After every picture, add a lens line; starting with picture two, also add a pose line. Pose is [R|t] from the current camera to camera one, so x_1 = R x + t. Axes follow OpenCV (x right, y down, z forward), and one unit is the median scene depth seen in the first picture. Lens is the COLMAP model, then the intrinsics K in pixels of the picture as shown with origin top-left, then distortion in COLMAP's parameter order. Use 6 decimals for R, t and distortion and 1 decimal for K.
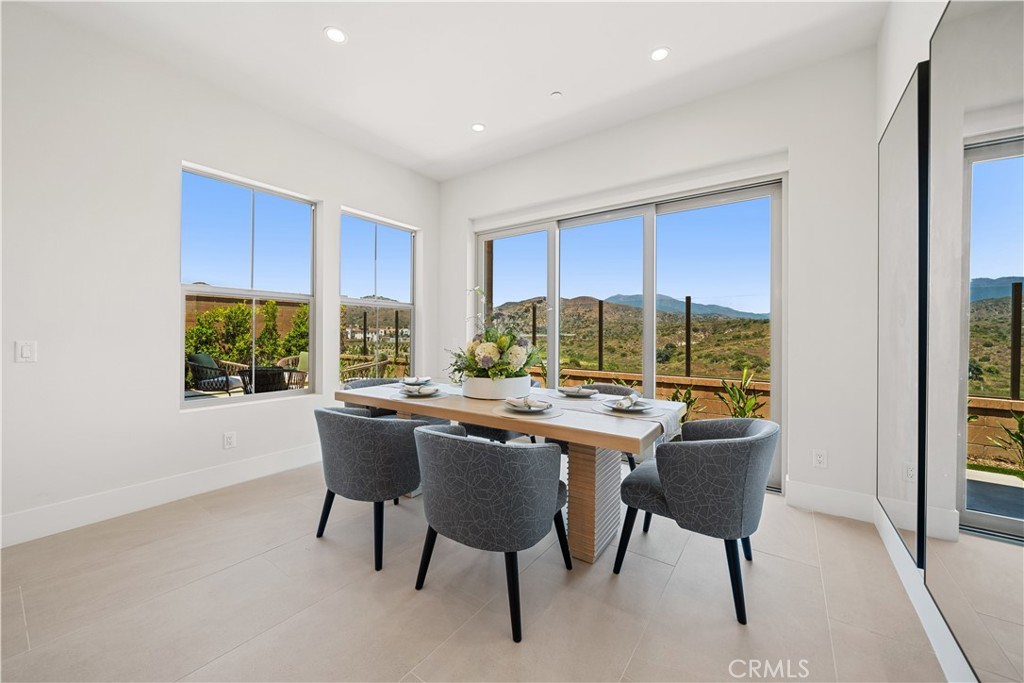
lens RADIAL K [[378.8, 0, 509.4], [0, 378.8, 334.3], [0, 0, 1]] dist [0.001313, -0.000006]
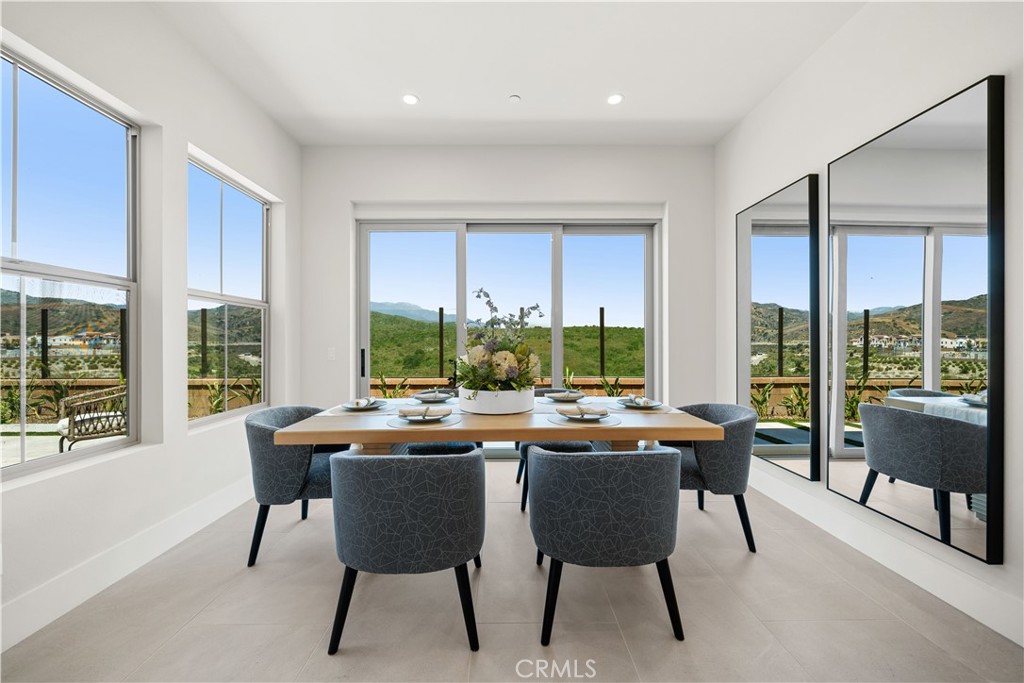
lens RADIAL K [[378.8, 0, 504.7], [0, 378.8, 340.6], [0, 0, 1]] dist [0.001313, -0.000006]
pose [[0.812536, -0.008429, 0.582850, -0.313550], [0.009754, 0.999952, 0.000863, -0.001891], [-0.582829, 0.004984, 0.812580, 0.142932]]
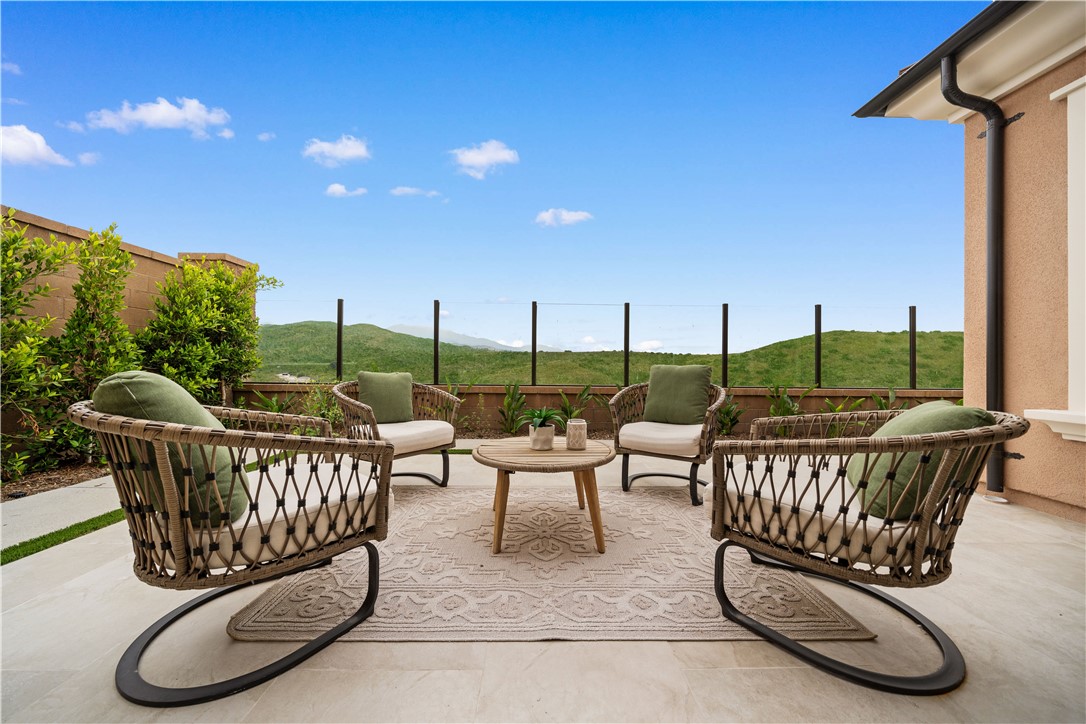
lens RADIAL K [[371.0, 0, 535.2], [0, 371.0, 365.4], [0, 0, 1]] dist [-0.004307, -0.000041]
pose [[0.811614, -0.002573, 0.584189, -1.120234], [-0.000949, 0.999983, 0.005722, 0.067750], [-0.584193, -0.005199, 0.811598, 1.099299]]
